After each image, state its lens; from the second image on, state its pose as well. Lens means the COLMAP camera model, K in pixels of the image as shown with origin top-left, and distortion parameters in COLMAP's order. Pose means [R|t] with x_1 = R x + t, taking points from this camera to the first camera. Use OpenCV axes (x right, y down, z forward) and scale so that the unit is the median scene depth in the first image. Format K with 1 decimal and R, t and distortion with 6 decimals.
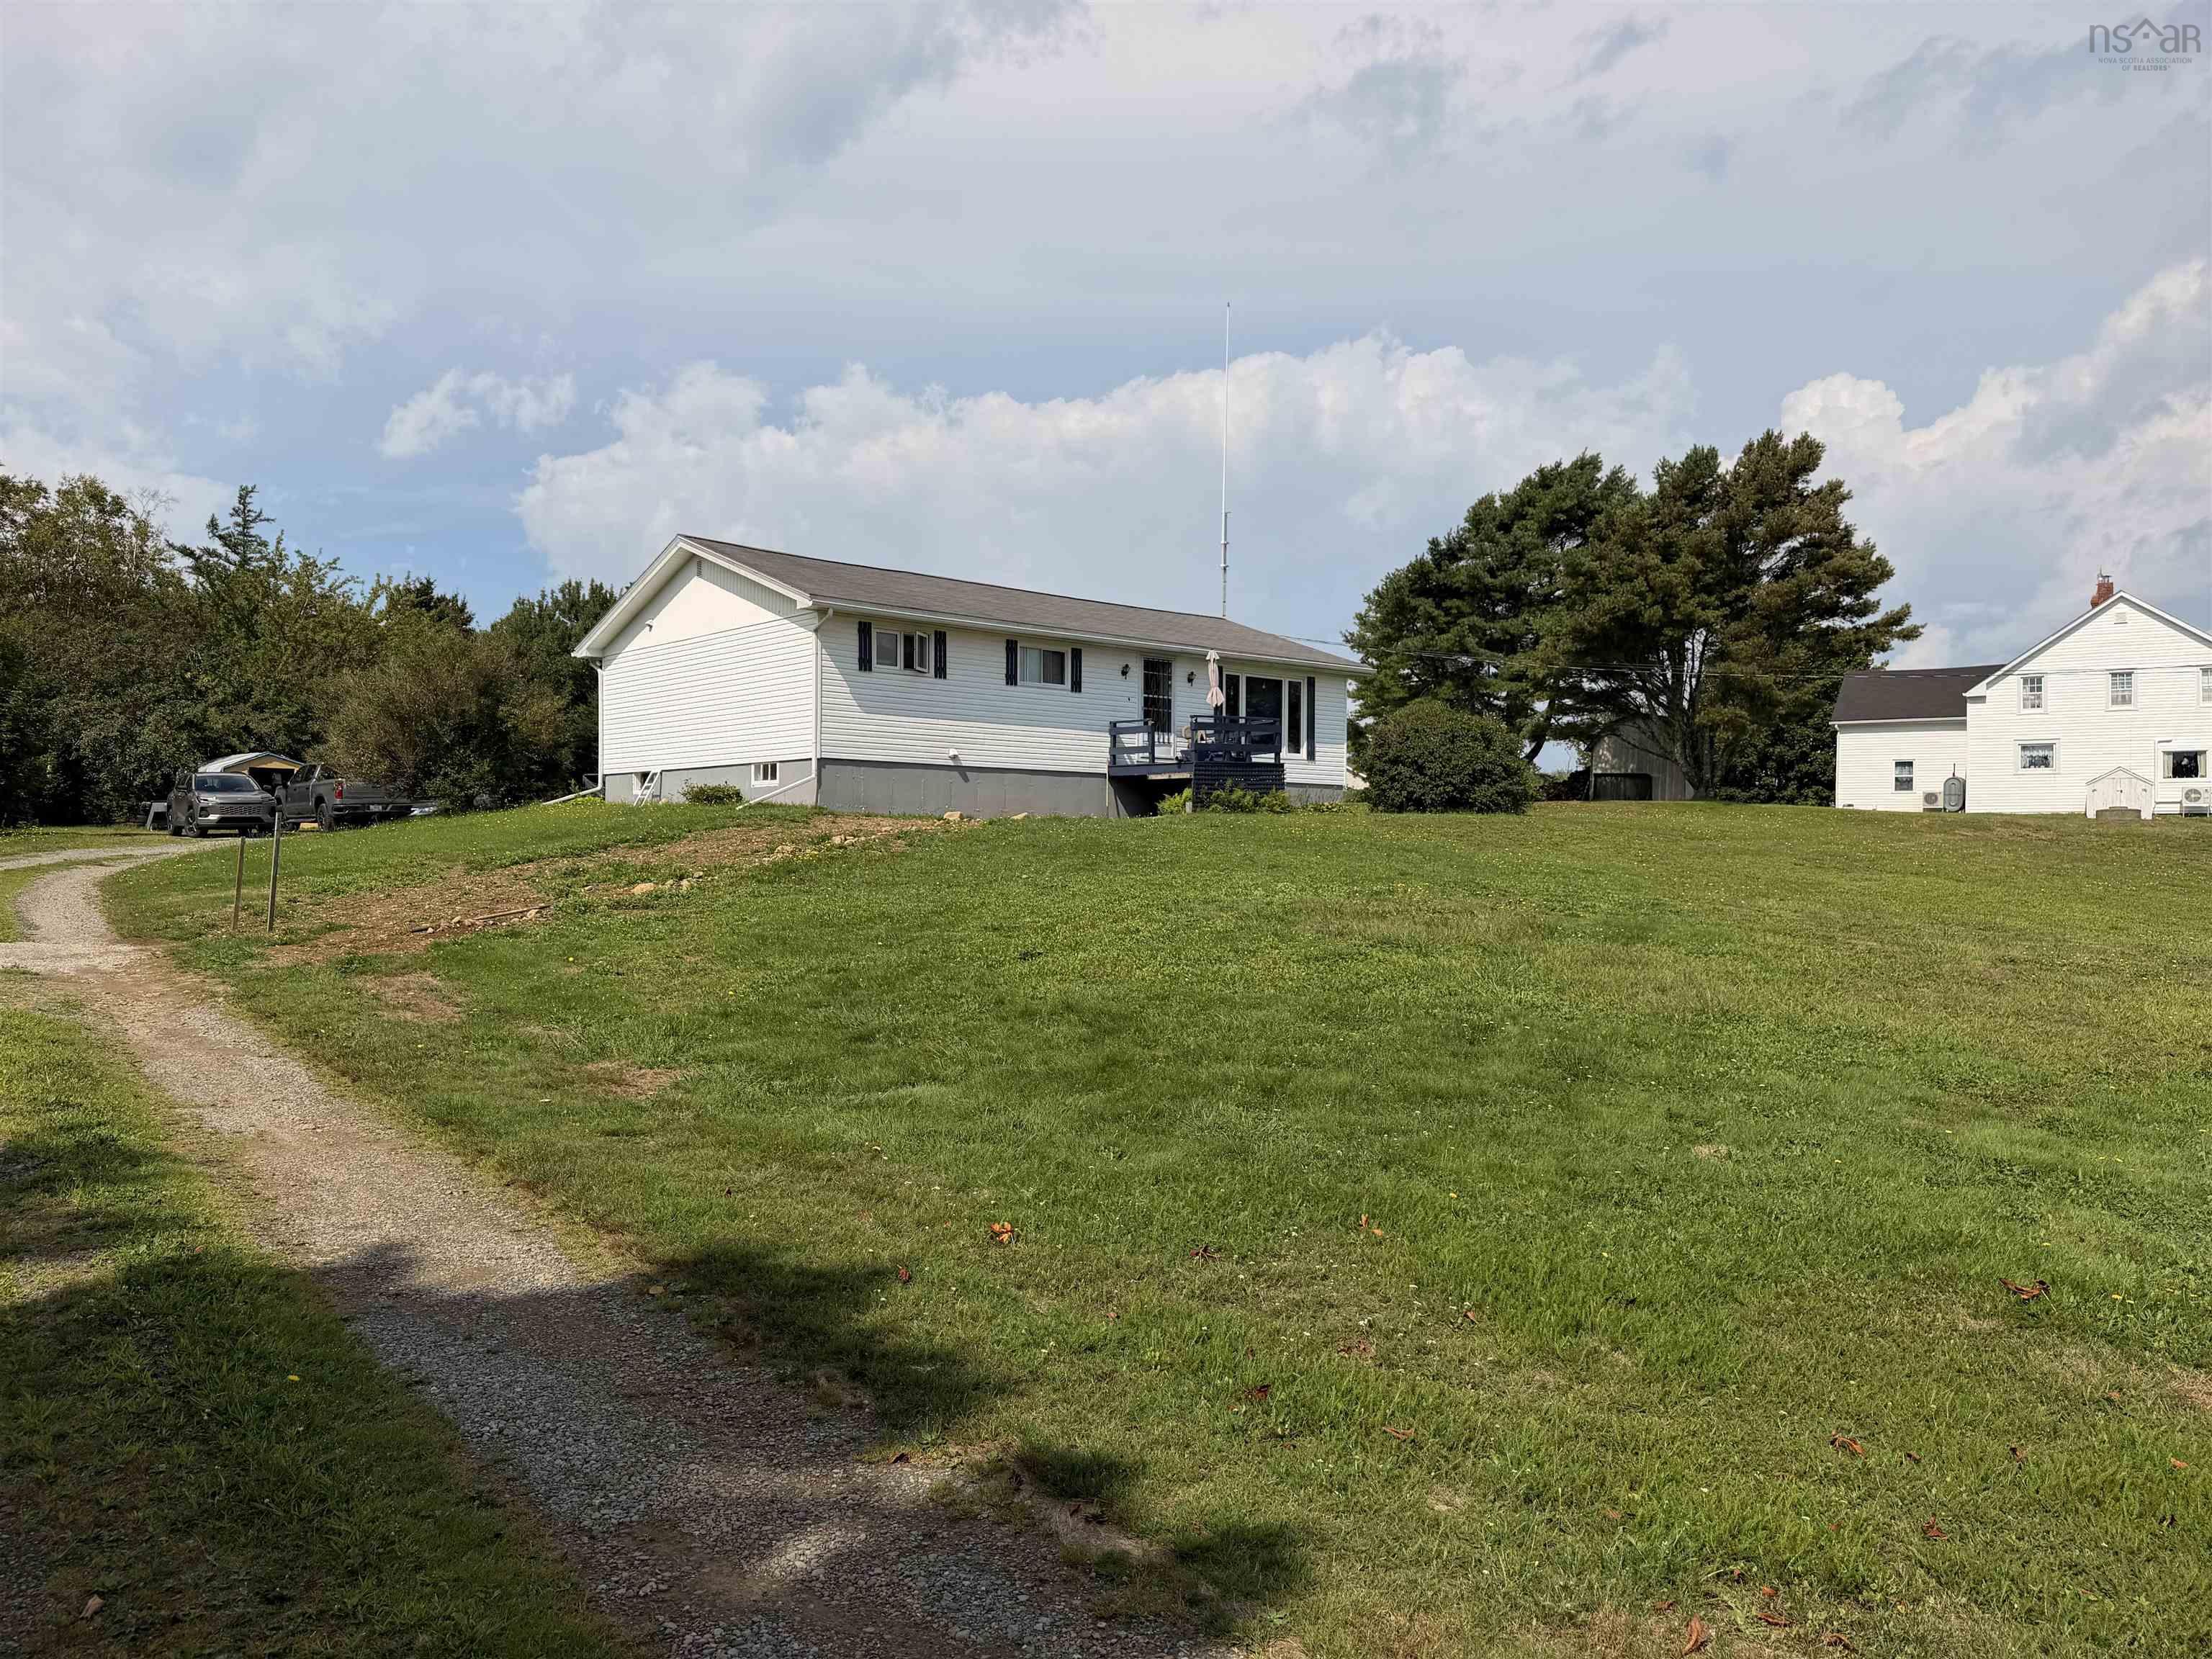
lens RADIAL K [[1558.2, 0, 1106.0], [0, 1558.2, 829.5], [0, 0, 1]] dist [0.128757, -0.145908]
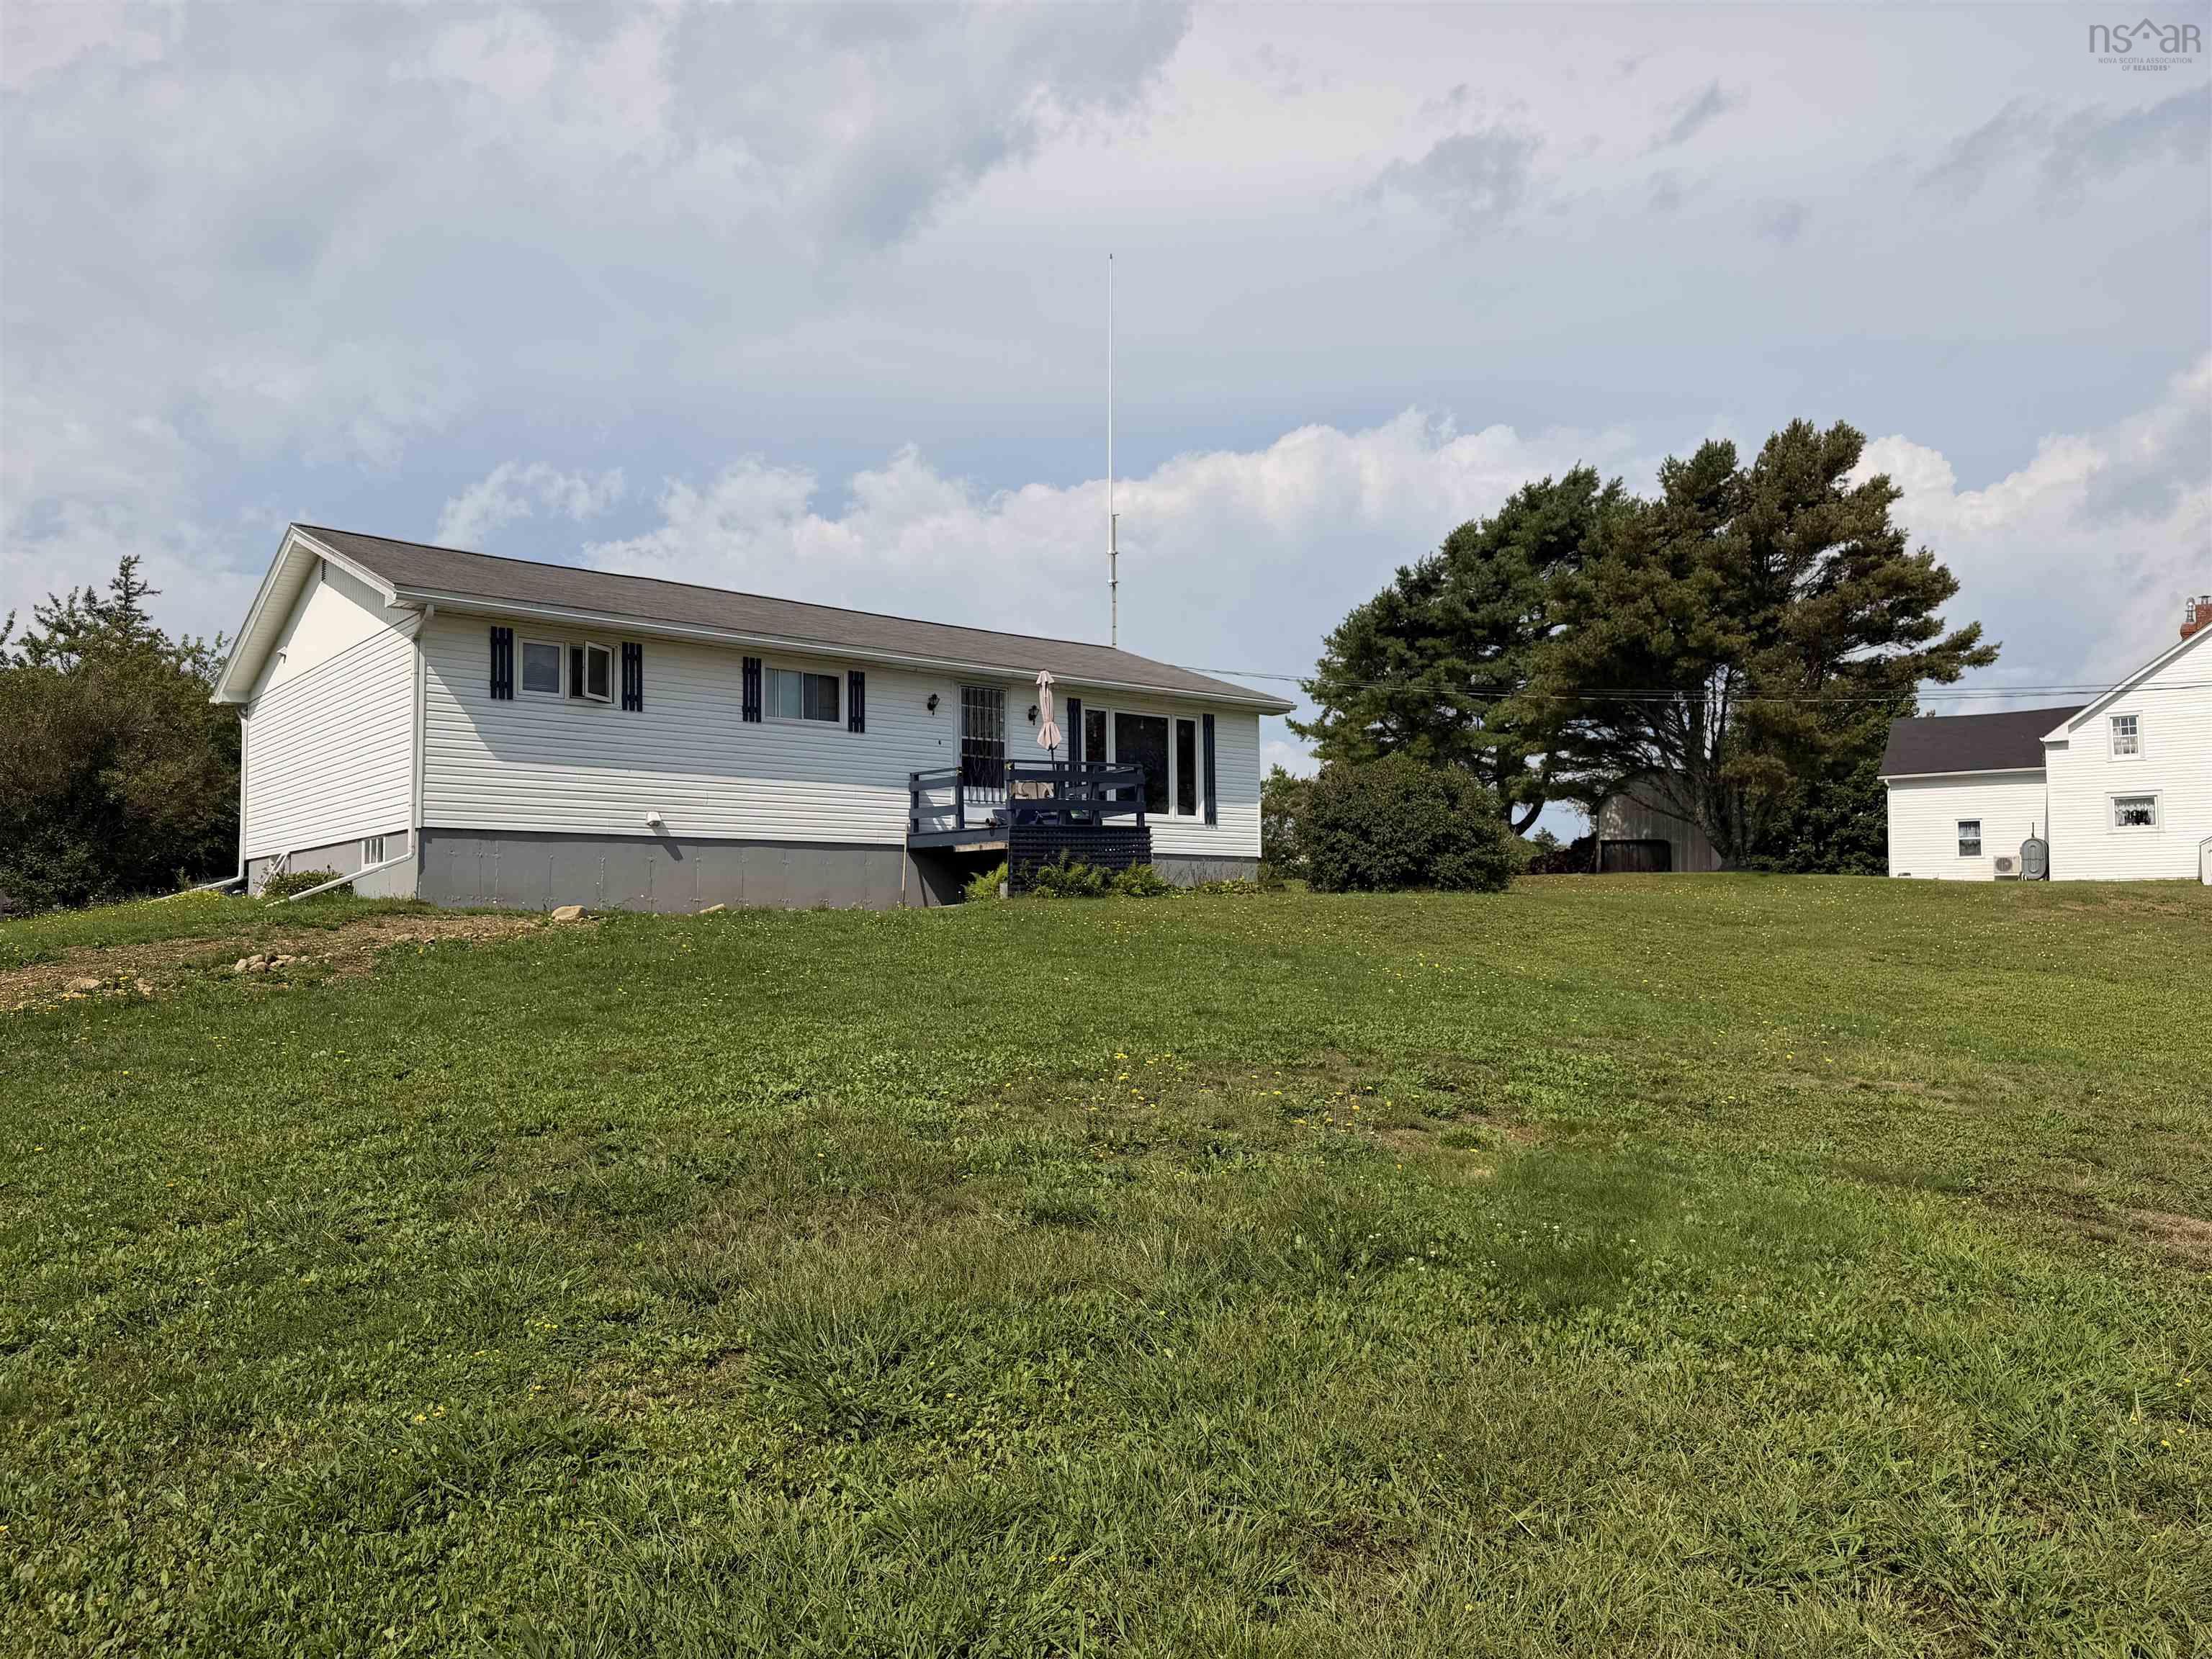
lens RADIAL K [[1526.9, 0, 1106.0], [0, 1526.9, 829.5], [0, 0, 1]] dist [0.109285, -0.148717]
pose [[0.999650, -0.016317, -0.020826, 0.074363], [0.015229, 0.998563, -0.051373, -0.003684], [0.021634, 0.051038, 0.998462, 0.204210]]
